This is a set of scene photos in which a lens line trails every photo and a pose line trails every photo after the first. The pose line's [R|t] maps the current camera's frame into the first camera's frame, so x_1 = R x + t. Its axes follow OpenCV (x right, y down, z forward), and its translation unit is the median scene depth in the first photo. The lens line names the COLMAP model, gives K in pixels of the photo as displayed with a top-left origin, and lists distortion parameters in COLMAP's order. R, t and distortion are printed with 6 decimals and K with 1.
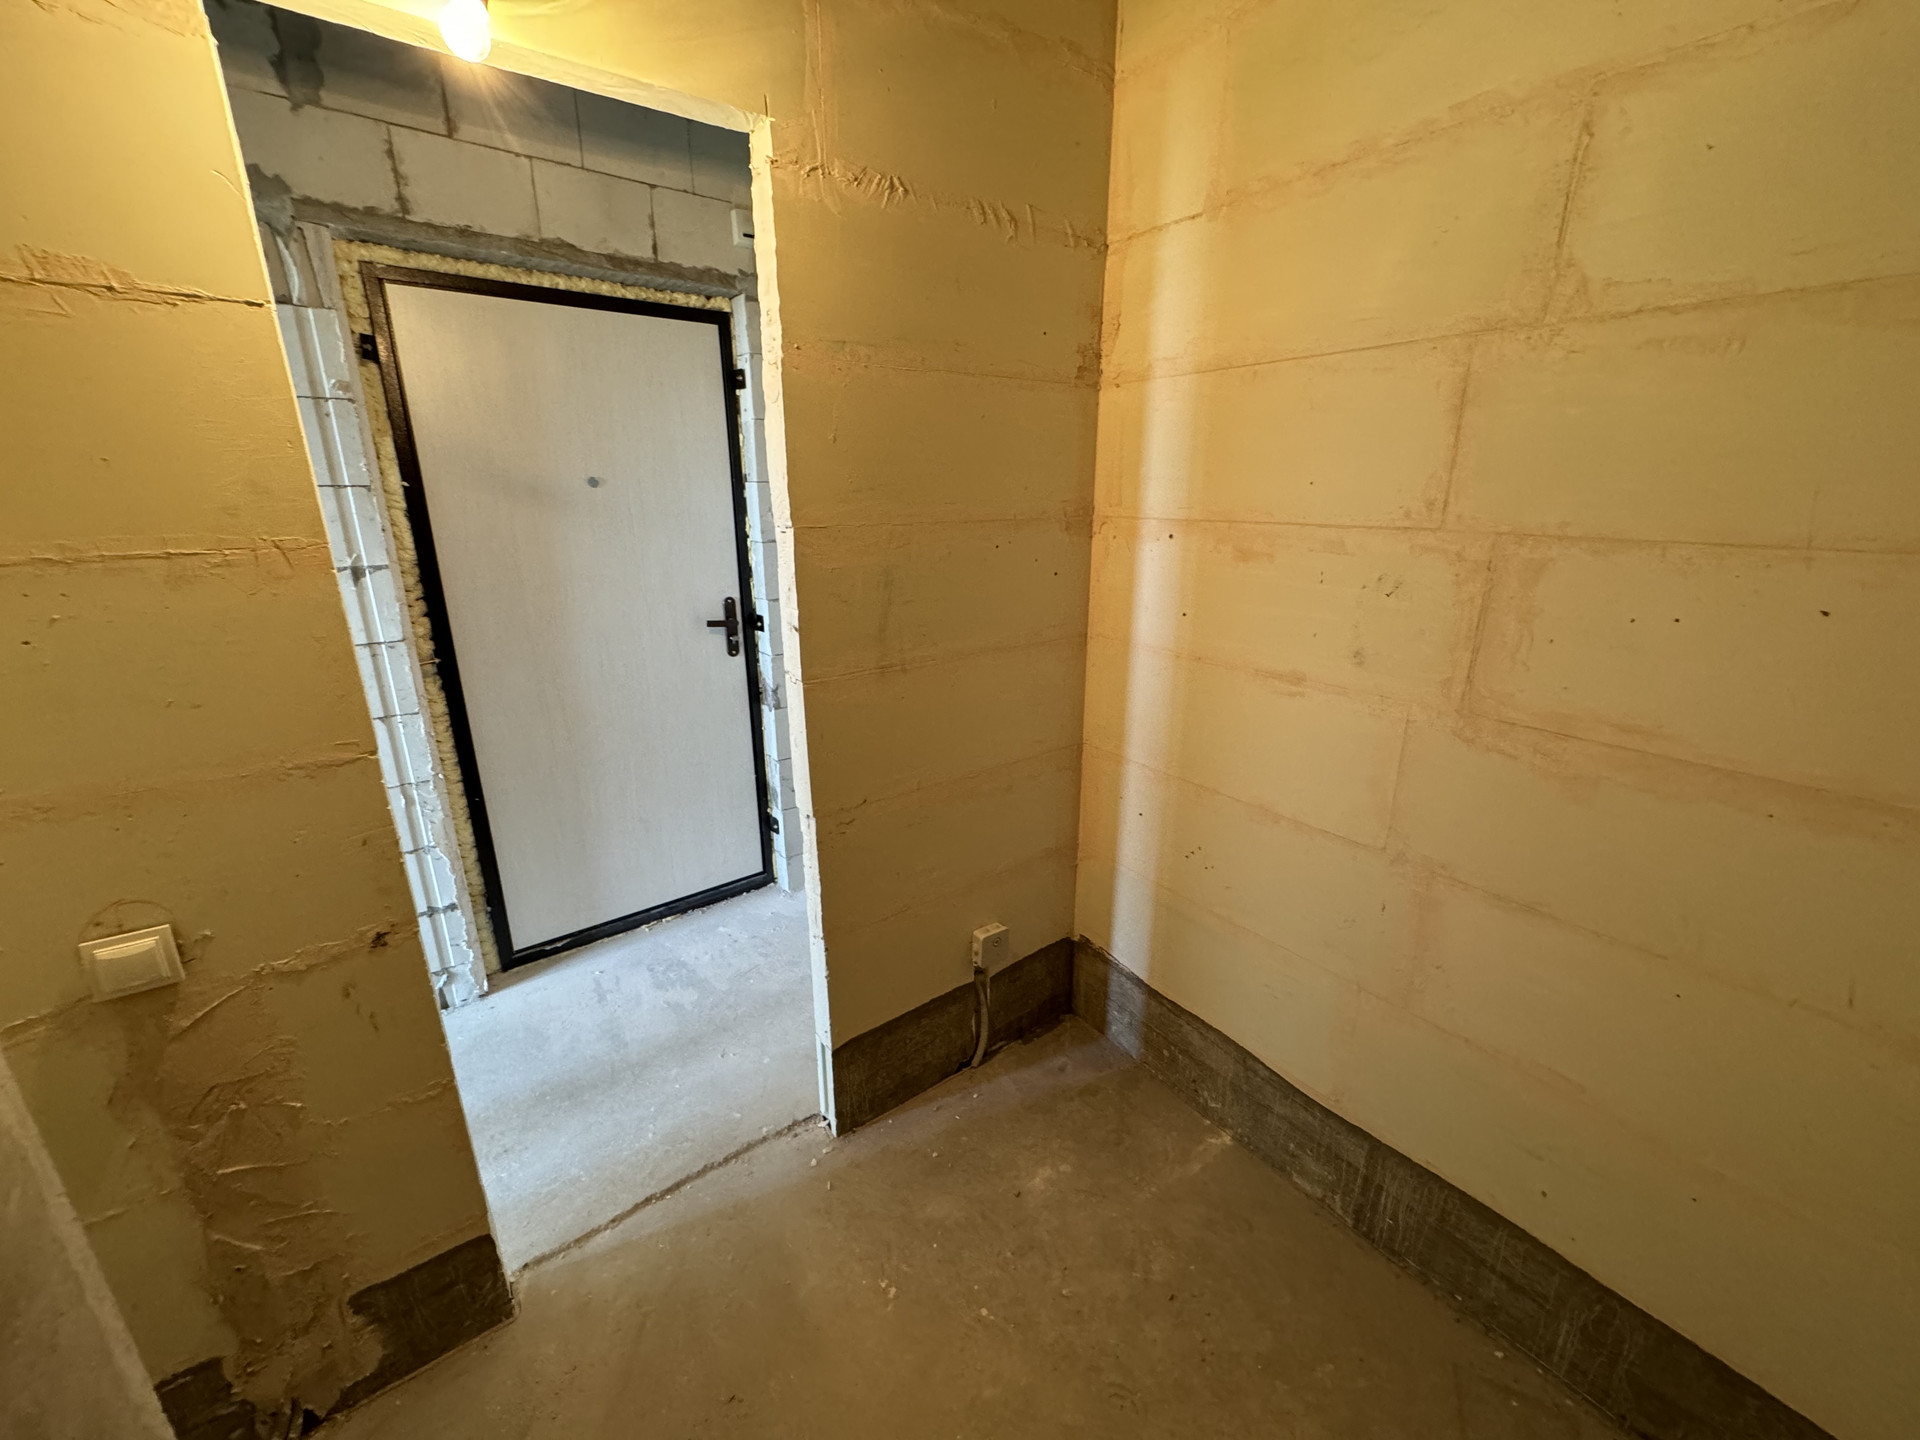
lens RADIAL K [[764.1, 0, 959.2], [0, 764.1, 719.7], [0, 0, 1]] dist [-0.001925, 0.000496]
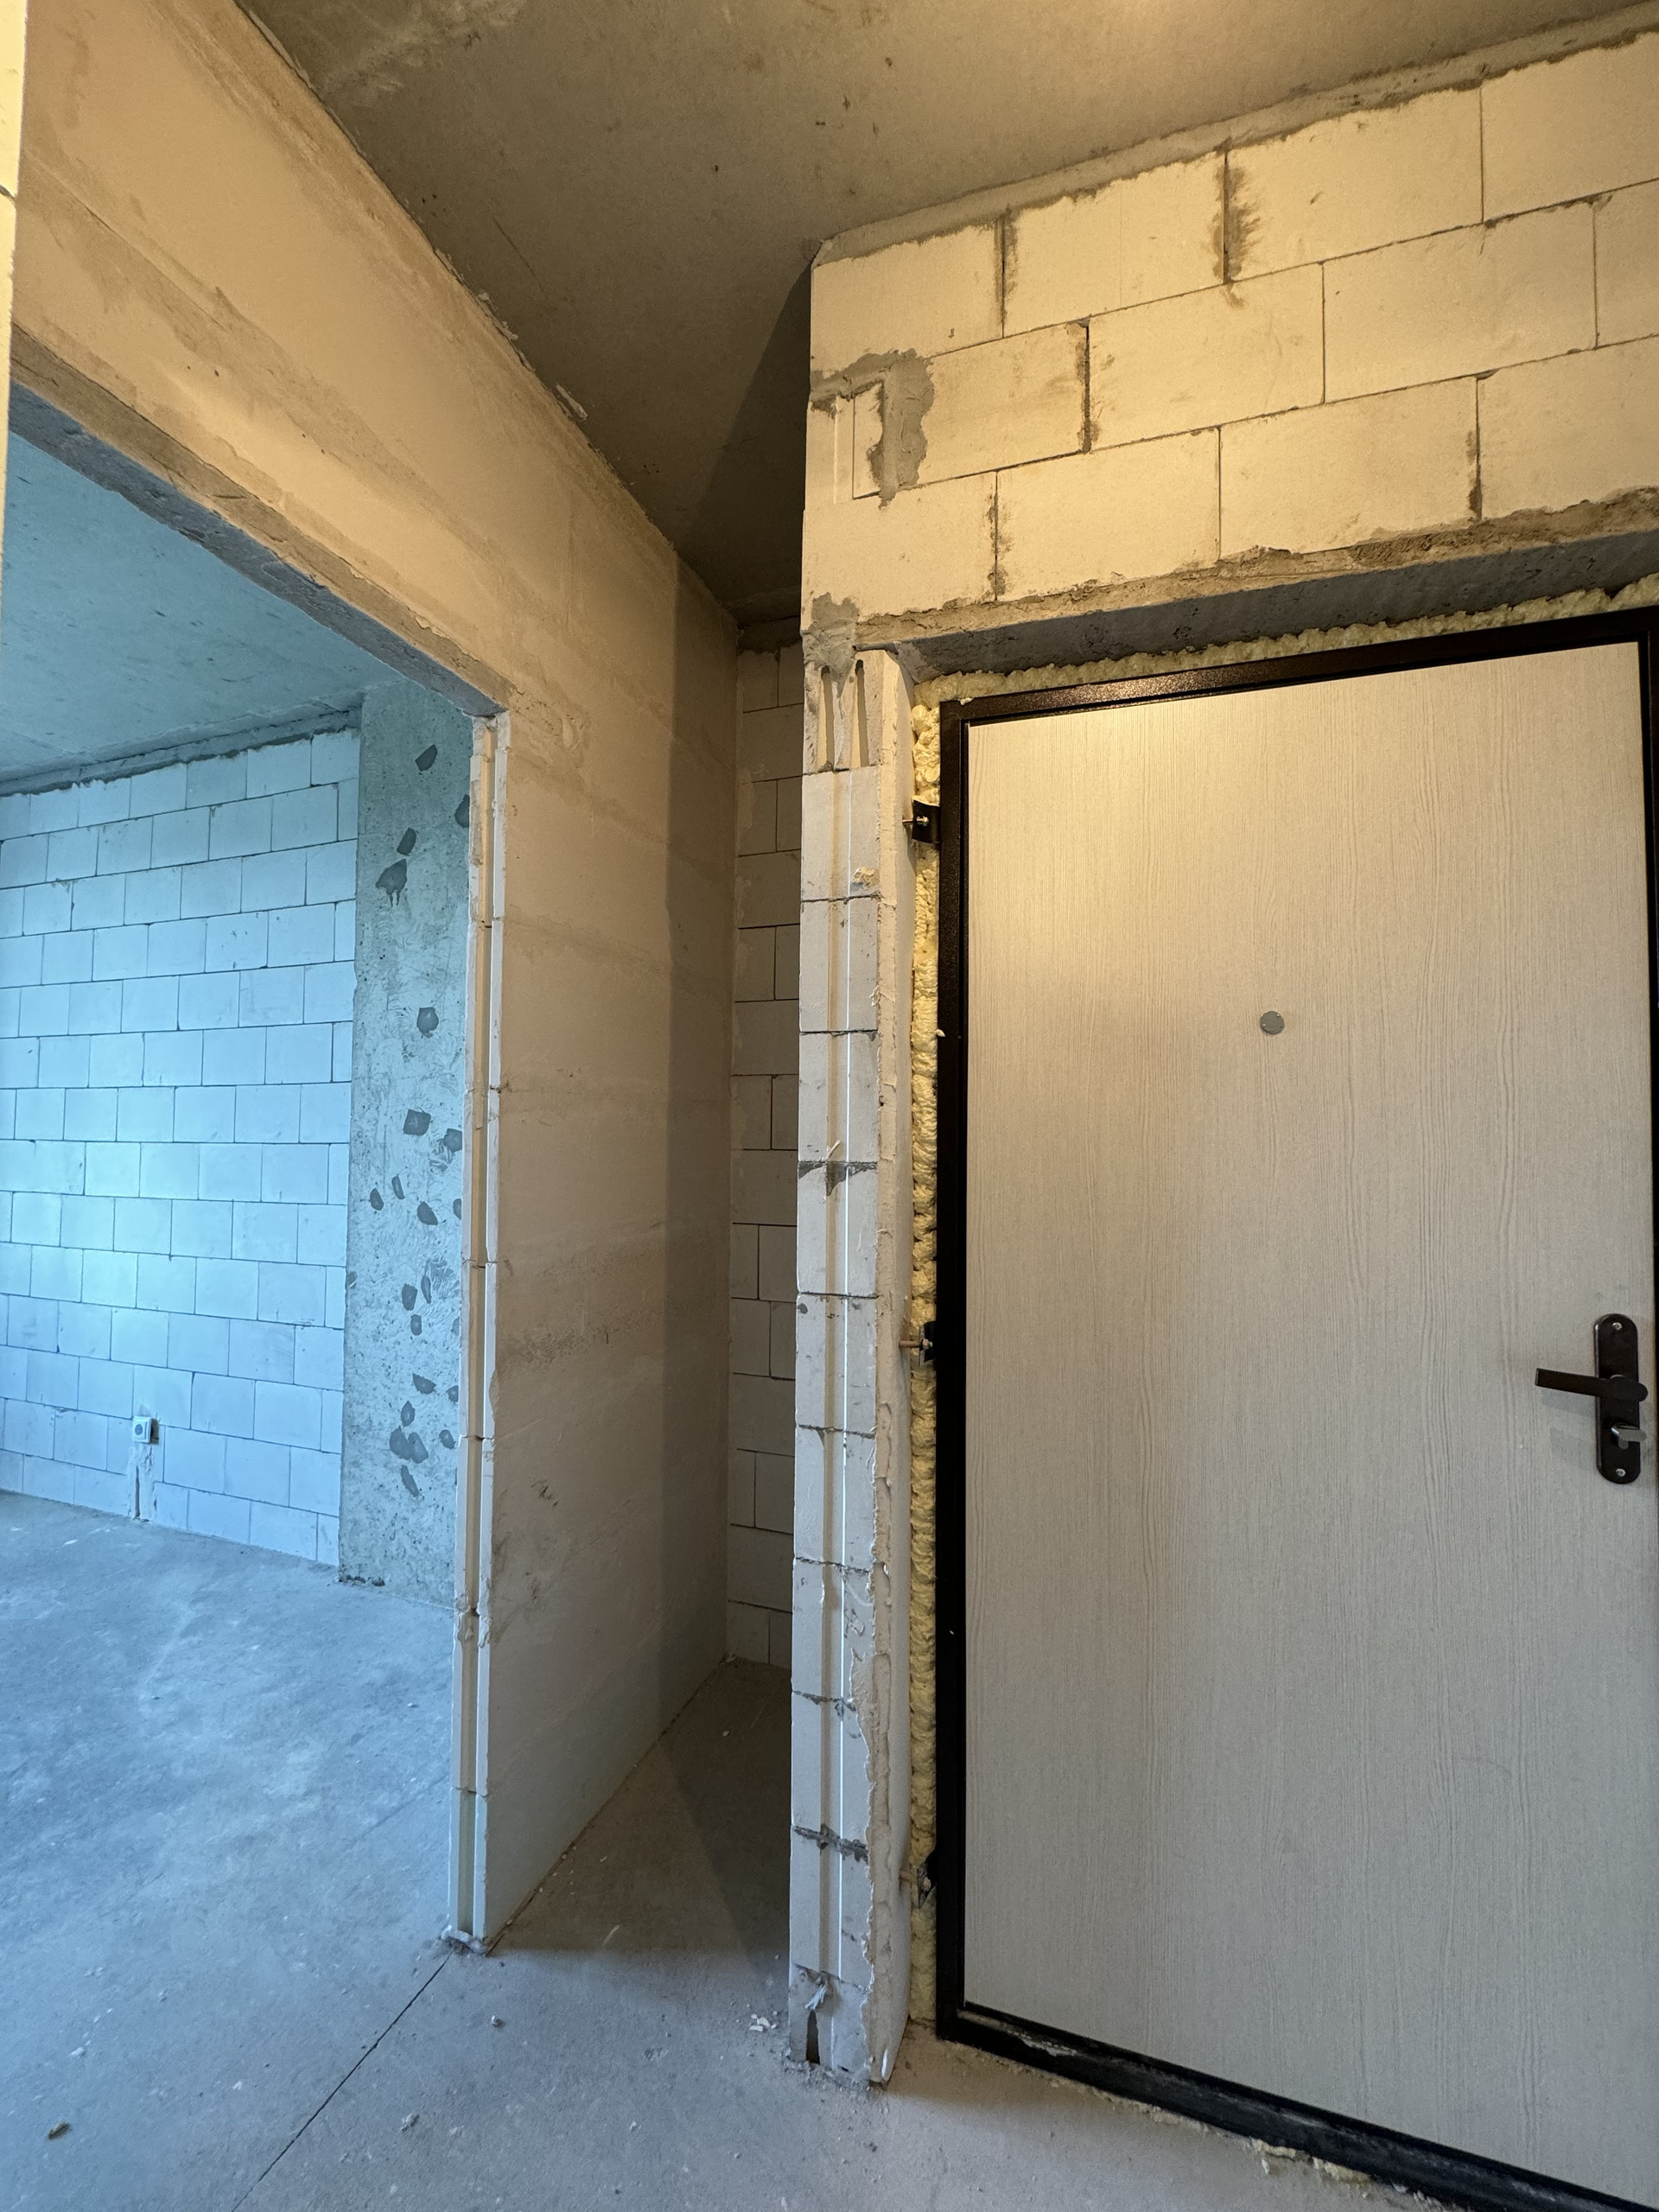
lens RADIAL K [[880.3, 0, 840.6], [0, 880.3, 1092.2], [0, 0, 1]] dist [-0.001925, 0.000496]
pose [[0.566649, -0.027771, -0.823491, -0.210278], [-0.251794, 0.945786, -0.205156, -0.105948], [0.784544, 0.323602, 0.528936, 0.586969]]
